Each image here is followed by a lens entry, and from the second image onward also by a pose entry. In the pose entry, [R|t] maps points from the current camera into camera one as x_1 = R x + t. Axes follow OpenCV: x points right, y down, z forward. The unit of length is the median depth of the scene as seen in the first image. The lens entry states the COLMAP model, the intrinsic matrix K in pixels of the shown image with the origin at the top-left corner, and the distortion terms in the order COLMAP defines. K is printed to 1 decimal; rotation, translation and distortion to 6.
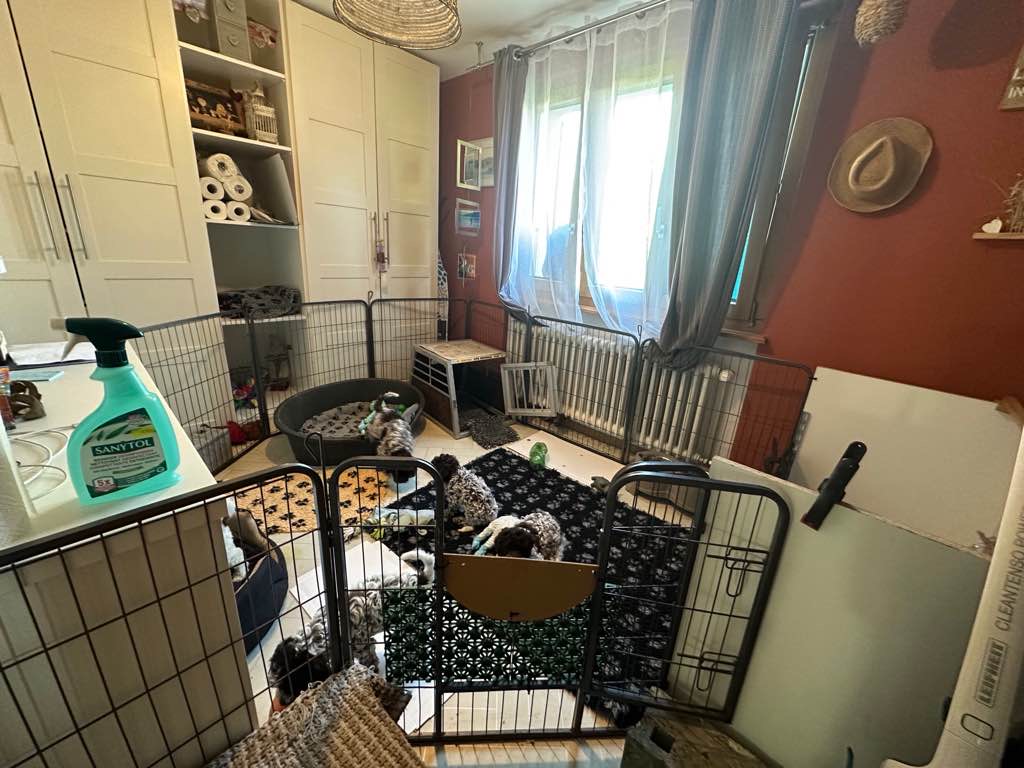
lens RADIAL K [[406.9, 0, 512.0], [0, 406.9, 384.0], [0, 0, 1]] dist [-0.002376, -0.000261]
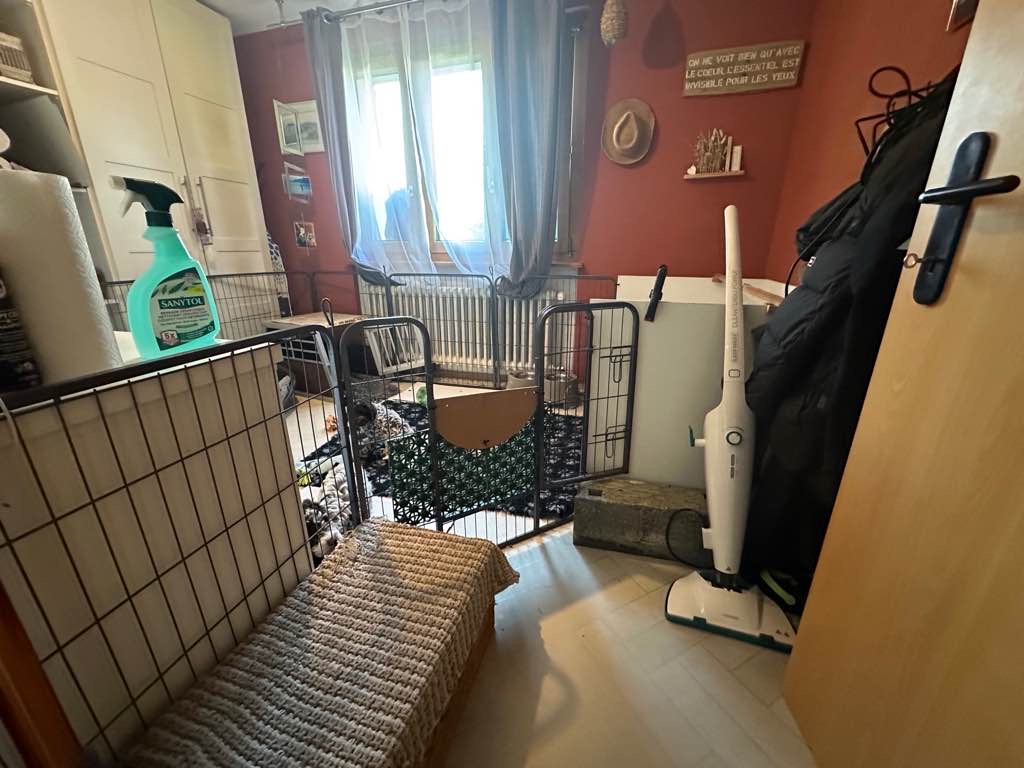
lens RADIAL K [[406.9, 0, 512.0], [0, 406.9, 384.0], [0, 0, 1]] dist [-0.002376, -0.000261]
pose [[0.893870, -0.200629, 0.400929, -0.189777], [0.193987, 0.979314, 0.057567, 0.145748], [-0.404185, 0.026318, 0.914299, -0.117993]]
